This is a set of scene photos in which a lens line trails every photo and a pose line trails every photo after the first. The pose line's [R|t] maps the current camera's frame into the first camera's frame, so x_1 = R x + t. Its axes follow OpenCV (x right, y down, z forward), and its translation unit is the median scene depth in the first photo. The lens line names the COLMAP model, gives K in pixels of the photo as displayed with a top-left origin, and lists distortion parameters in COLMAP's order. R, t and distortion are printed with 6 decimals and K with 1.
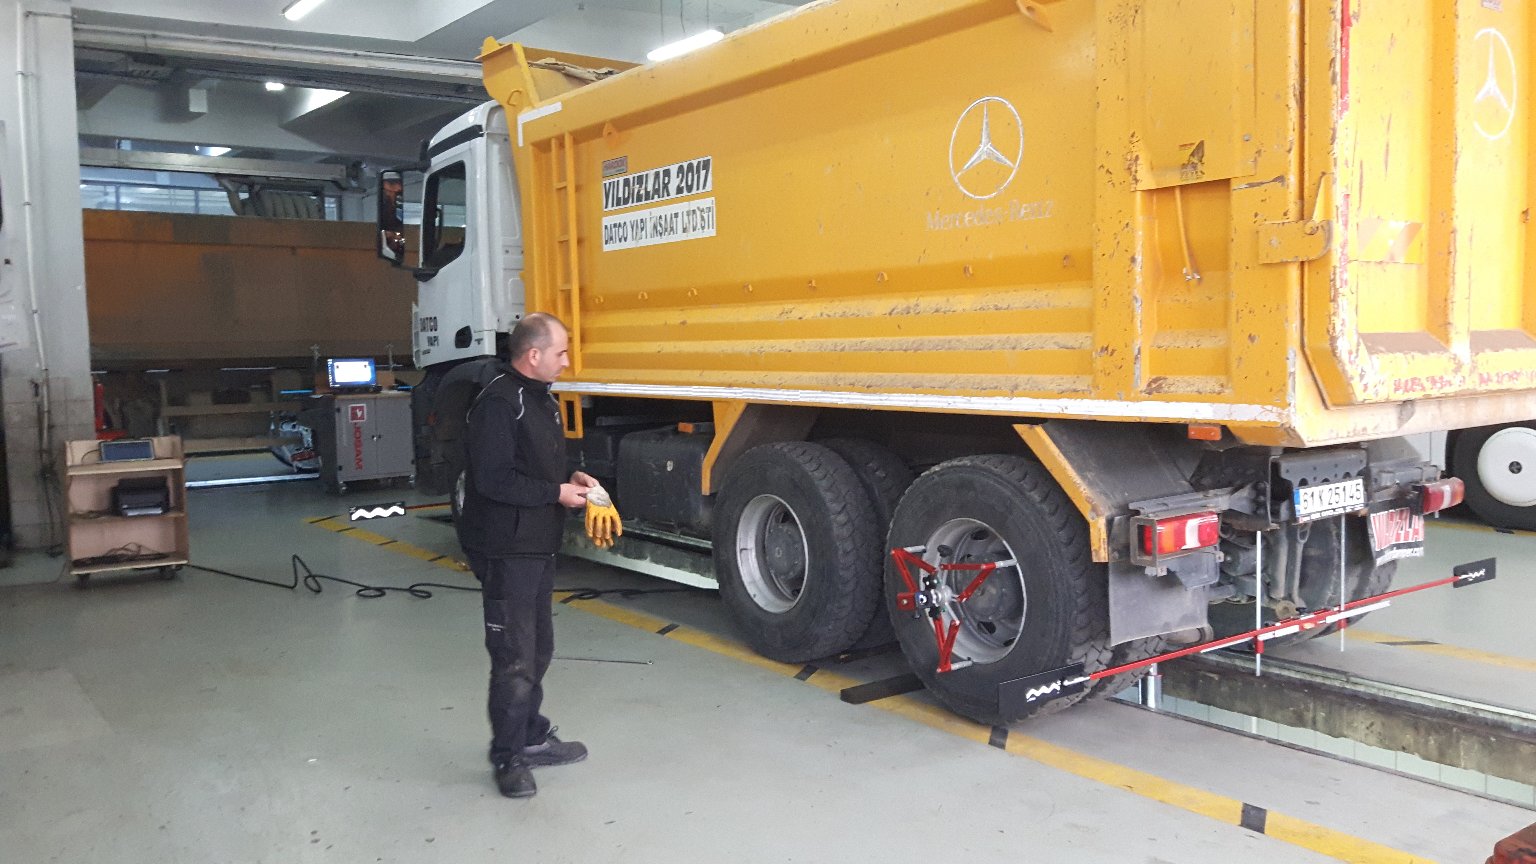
lens RADIAL K [[1238.7, 0, 765.3], [0, 1238.7, 437.2], [0, 0, 1]] dist [0.011993, -0.044926]
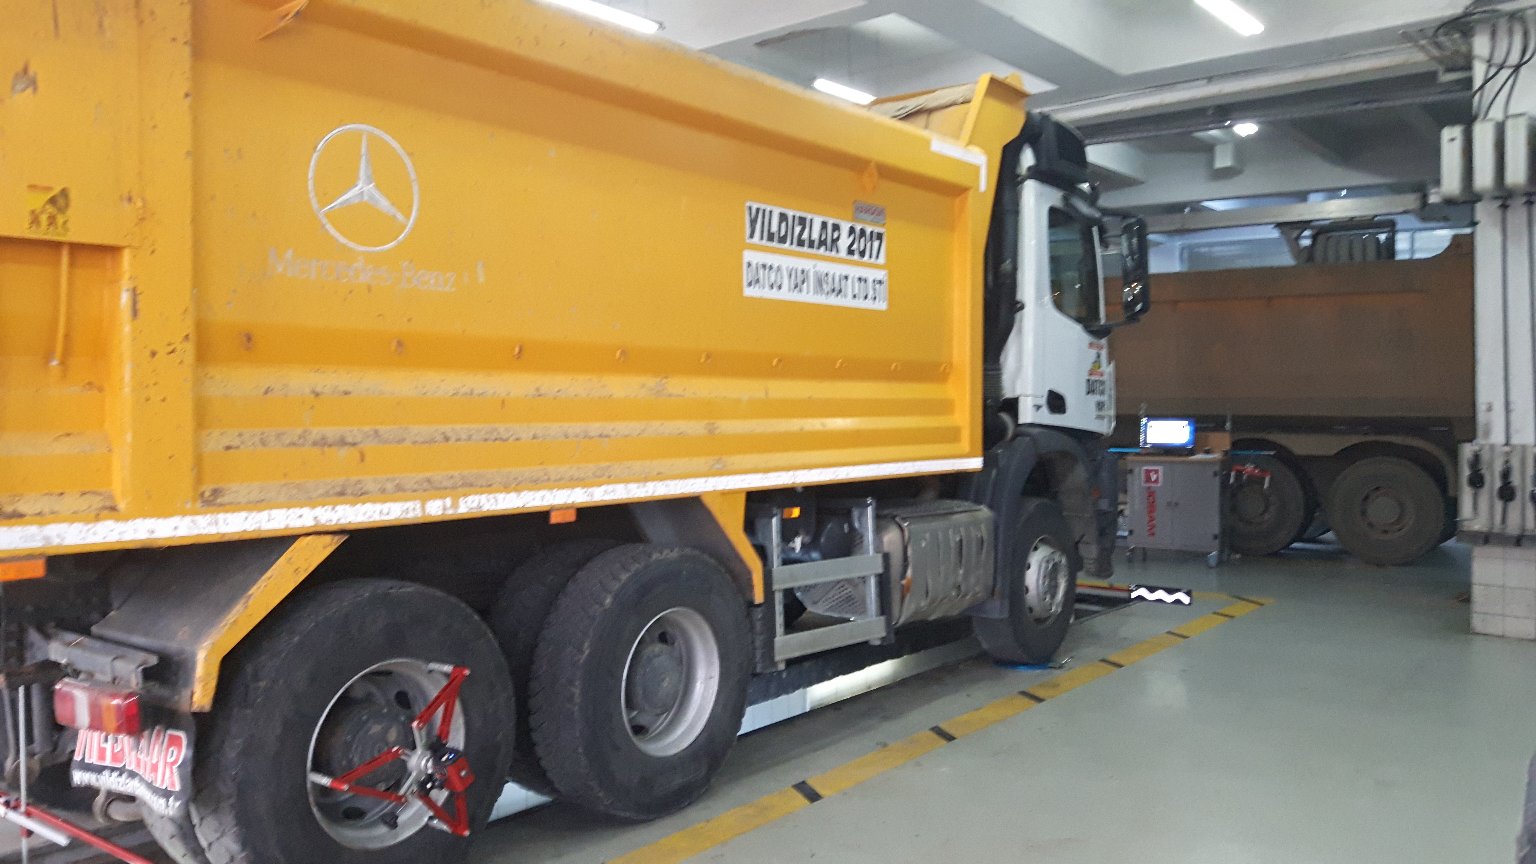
lens RADIAL K [[1302.7, 0, 727.5], [0, 1302.7, 431.5], [0, 0, 1]] dist [0.147178, -0.361706]
pose [[-0.270448, 0.010352, 0.962679, -1.029268], [0.091214, 0.995720, 0.014917, -0.095757], [-0.958404, 0.091844, -0.270235, 1.443331]]
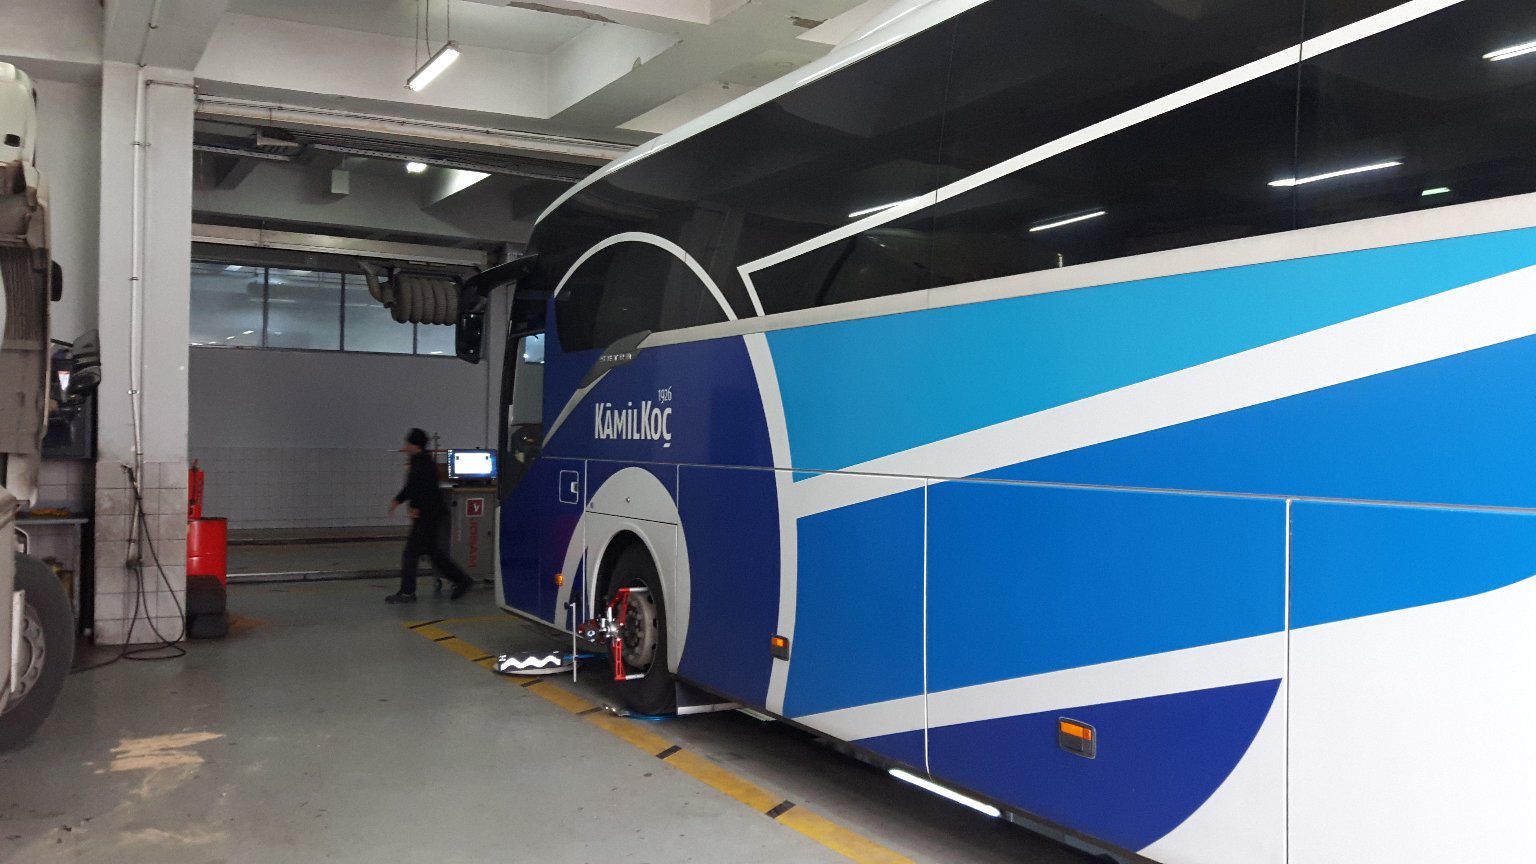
lens RADIAL K [[1250.3, 0, 772.7], [0, 1250.3, 408.6], [0, 0, 1]] dist [0.004553, -0.002114]
pose [[0.993292, 0.030063, -0.111658, -0.000994], [-0.040961, 0.994478, -0.096626, -0.028275], [0.108136, 0.100551, 0.989038, 0.189451]]
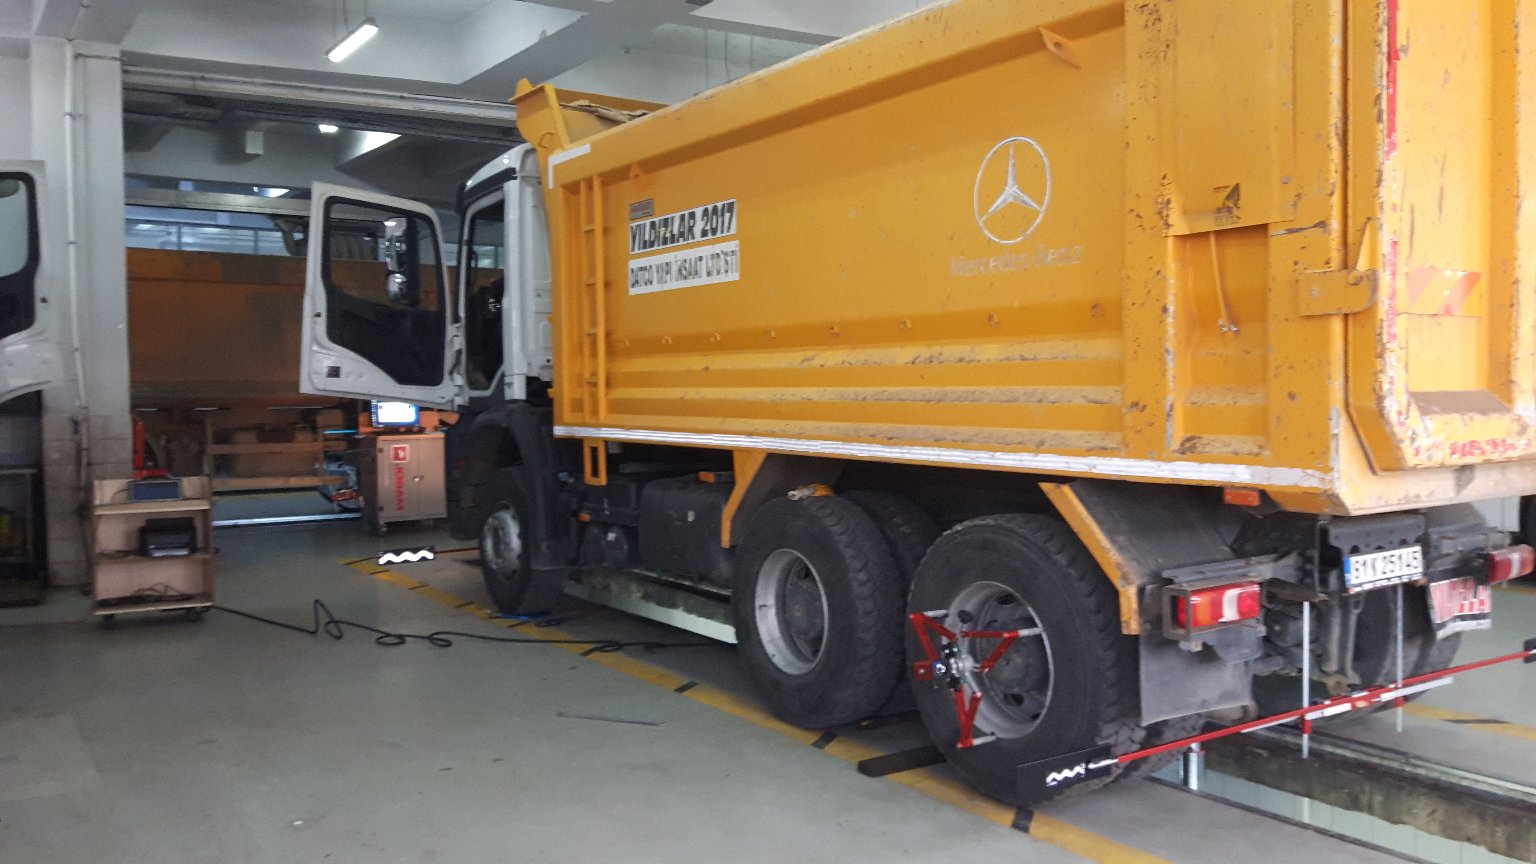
lens RADIAL K [[1239.9, 0, 770.5], [0, 1239.9, 427.6], [0, 0, 1]] dist [-0.001525, -0.016417]
pose [[0.998988, 0.012510, -0.043214, 0.028208], [-0.014298, 0.999043, -0.041325, -0.007934], [0.042656, 0.041901, 0.998211, 0.040989]]
